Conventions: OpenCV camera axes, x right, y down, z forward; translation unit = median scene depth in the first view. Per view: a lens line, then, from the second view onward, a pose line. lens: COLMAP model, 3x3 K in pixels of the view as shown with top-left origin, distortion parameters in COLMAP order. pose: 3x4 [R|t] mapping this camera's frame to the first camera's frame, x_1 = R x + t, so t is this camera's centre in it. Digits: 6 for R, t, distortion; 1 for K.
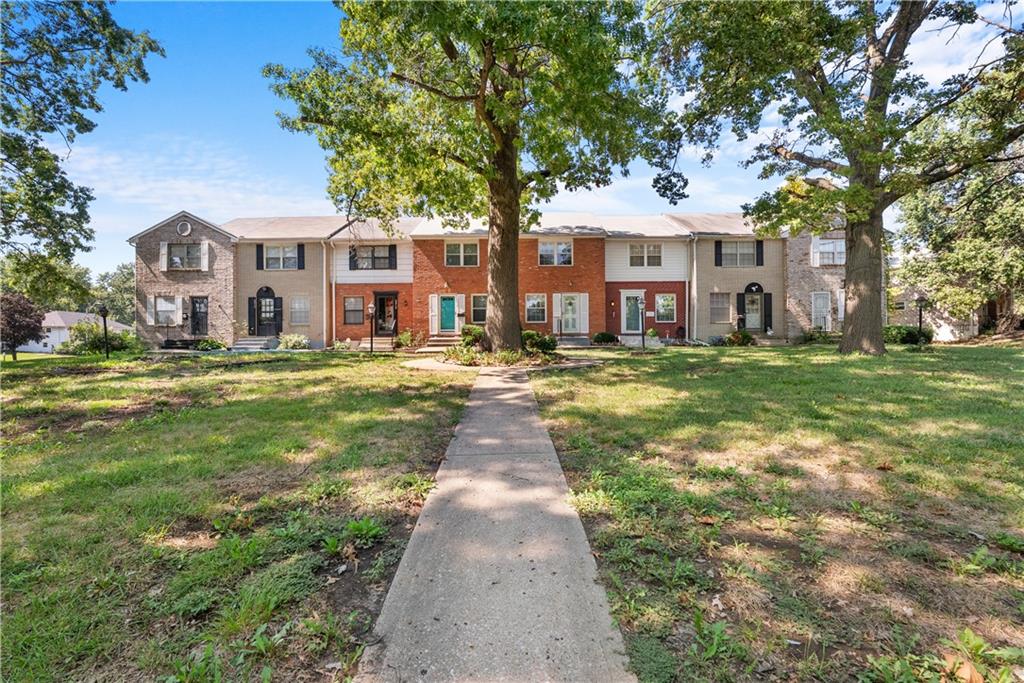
lens RADIAL K [[466.6, 0, 510.2], [0, 466.6, 339.6], [0, 0, 1]] dist [0.000998, 0.000018]
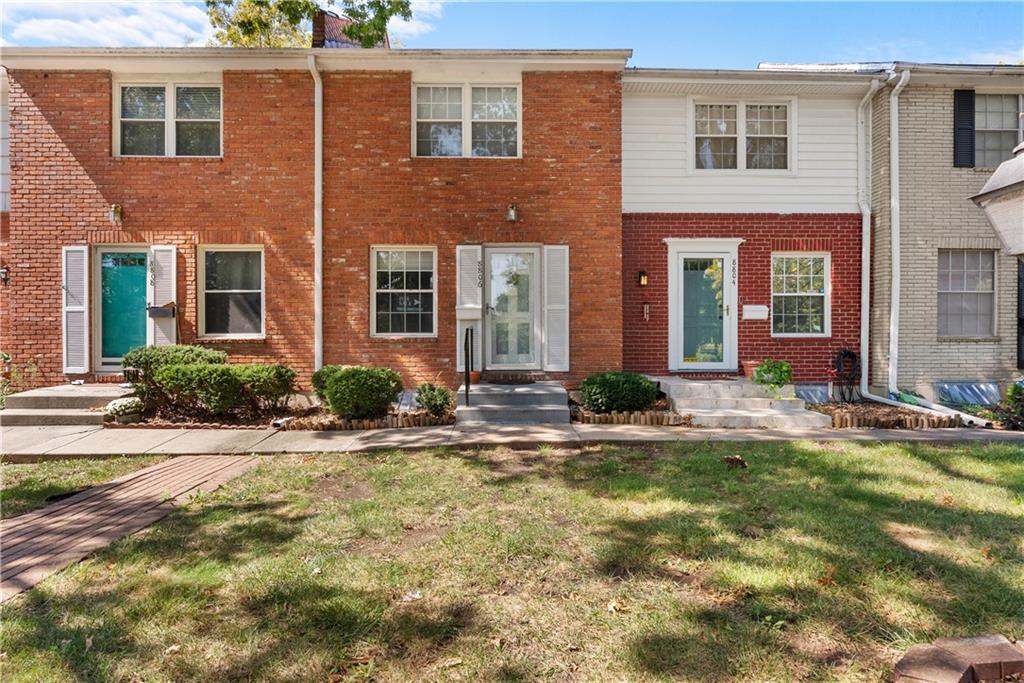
lens RADIAL K [[593.2, 0, 512.8], [0, 593.2, 339.9], [0, 0, 1]] dist [-0.002471, -0.000211]
pose [[0.999804, 0.004809, 0.019205, 0.120893], [-0.004884, 0.999981, 0.003841, -0.036049], [-0.019186, -0.003934, 0.999808, 0.588522]]
